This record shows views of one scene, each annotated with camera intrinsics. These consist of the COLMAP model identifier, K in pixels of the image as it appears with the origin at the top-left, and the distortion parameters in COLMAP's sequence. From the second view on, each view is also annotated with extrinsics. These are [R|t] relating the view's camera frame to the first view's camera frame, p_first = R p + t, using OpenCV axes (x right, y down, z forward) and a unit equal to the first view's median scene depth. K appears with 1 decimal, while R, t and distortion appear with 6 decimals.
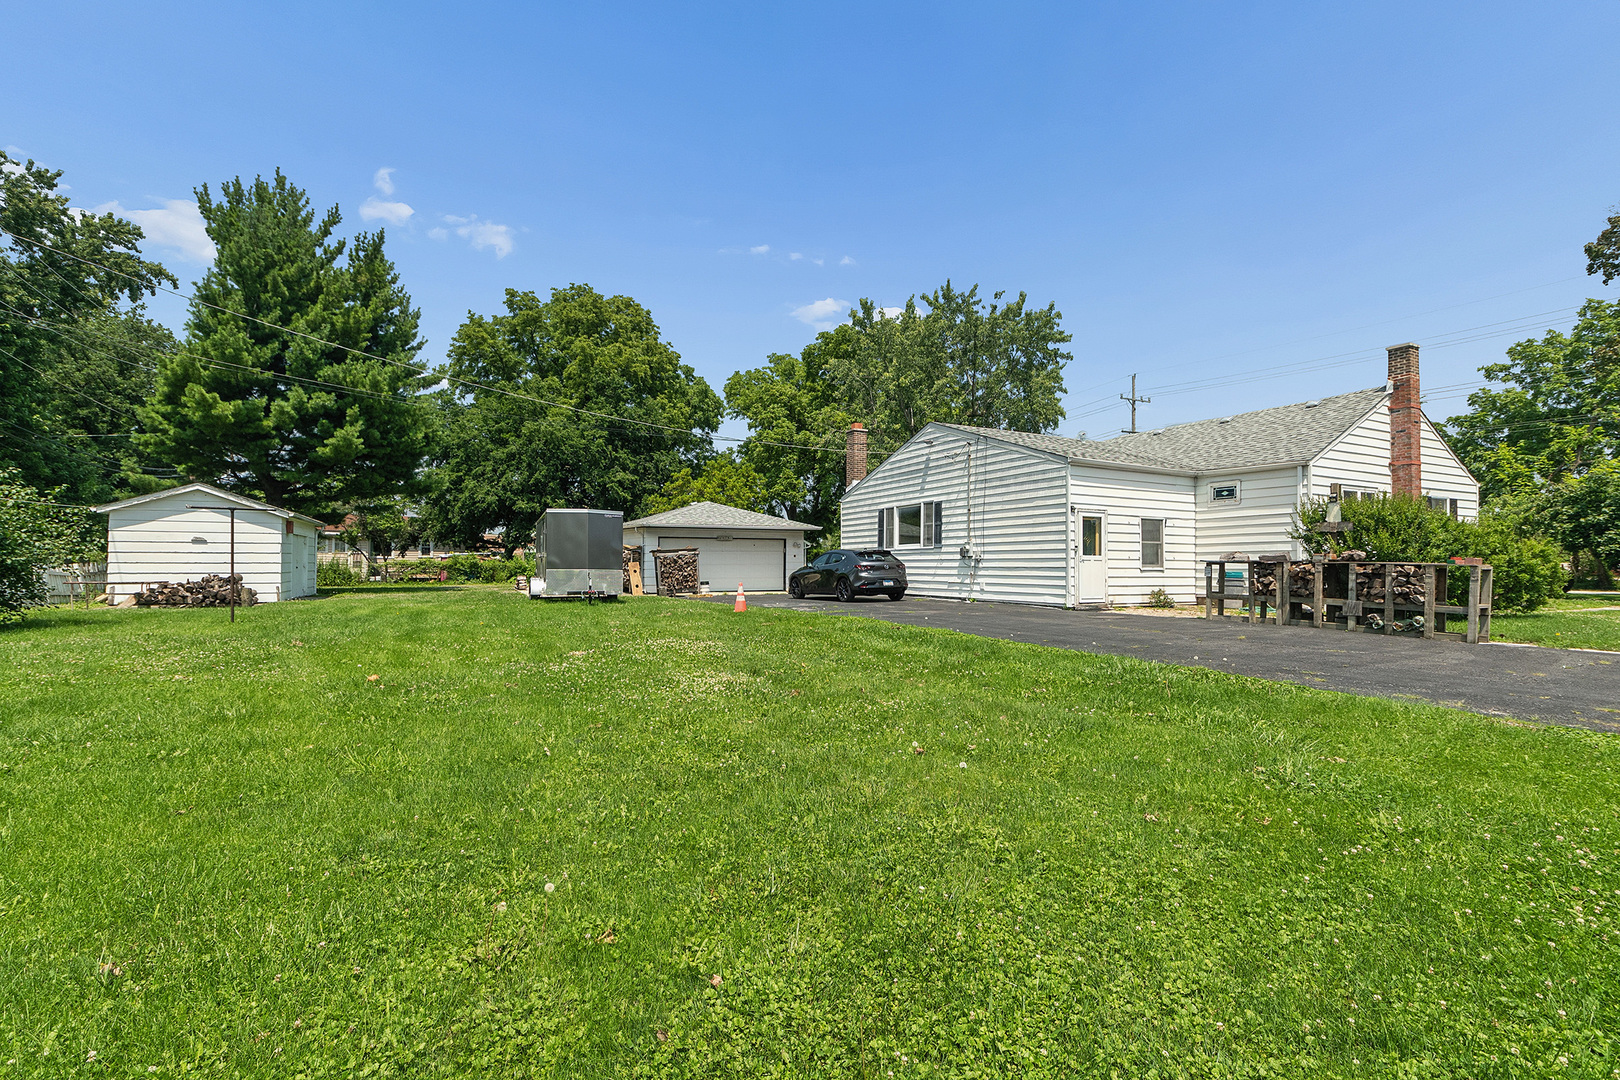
lens RADIAL K [[726.4, 0, 808.9], [0, 726.4, 553.0], [0, 0, 1]] dist [0.000486, -0.000736]
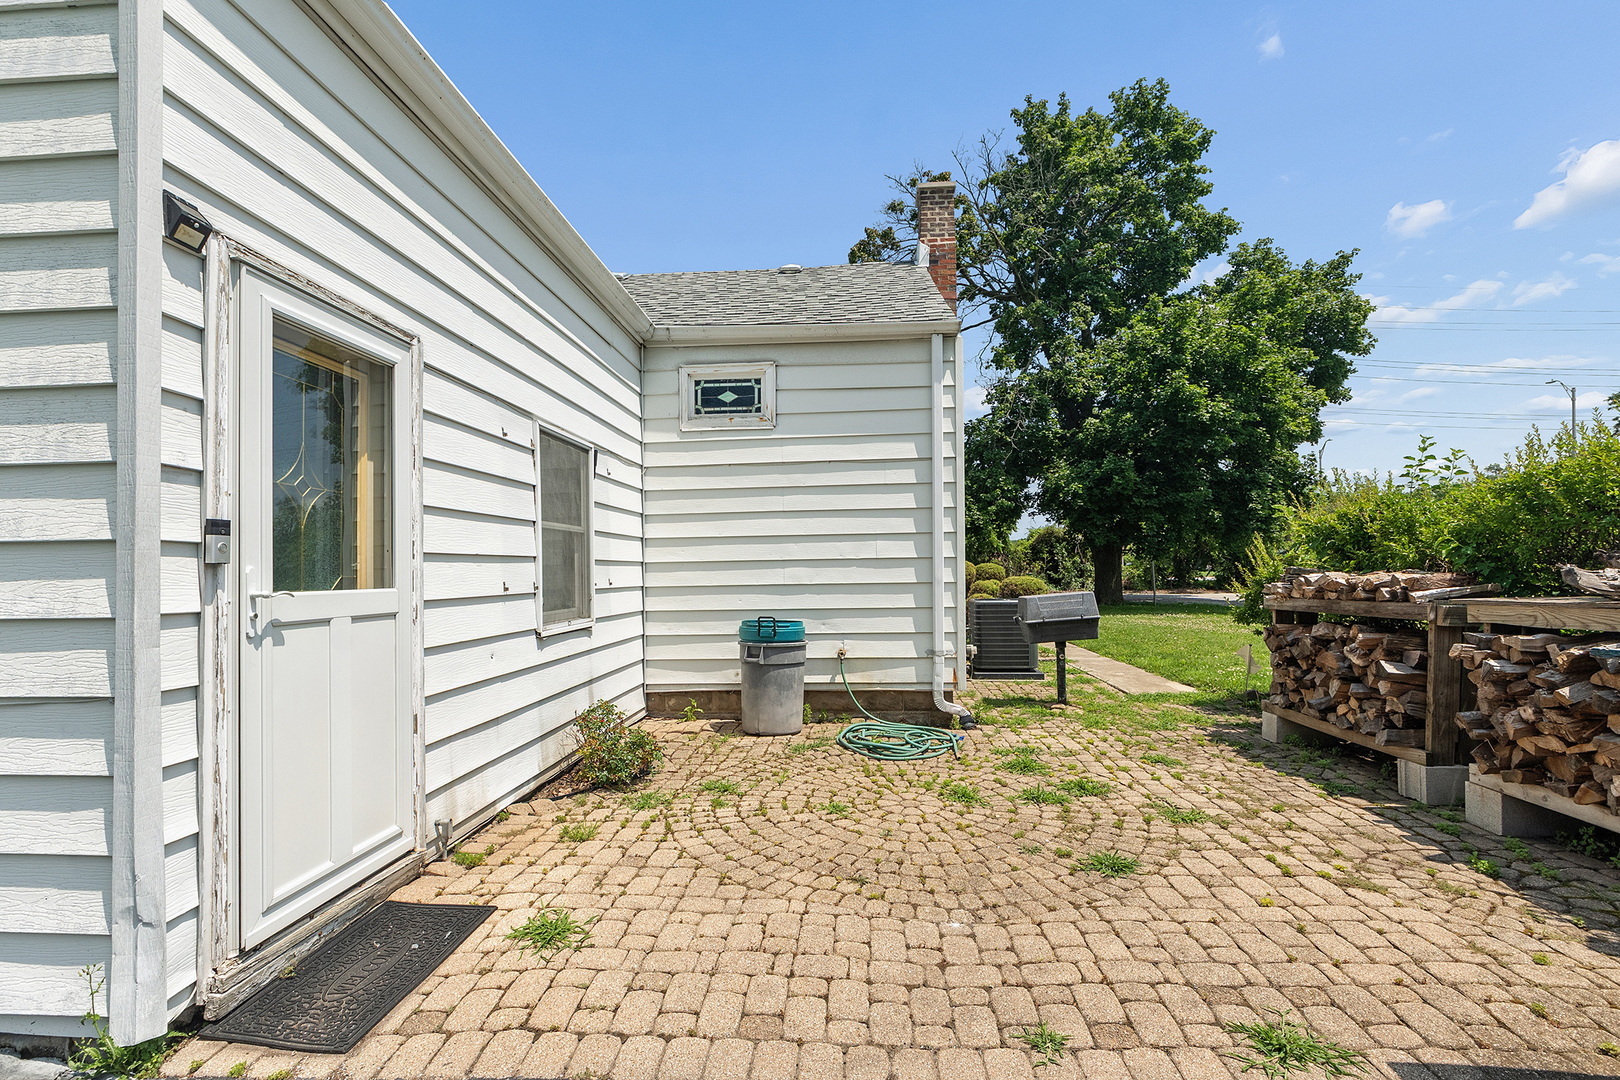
lens RADIAL K [[726.4, 0, 807.3], [0, 726.4, 557.3], [0, 0, 1]] dist [0.000486, -0.000736]
pose [[0.518779, 0.004145, 0.854898, 0.310820], [-0.004059, 0.999989, -0.002386, -0.003395], [-0.854899, -0.002232, 0.518790, 0.839761]]
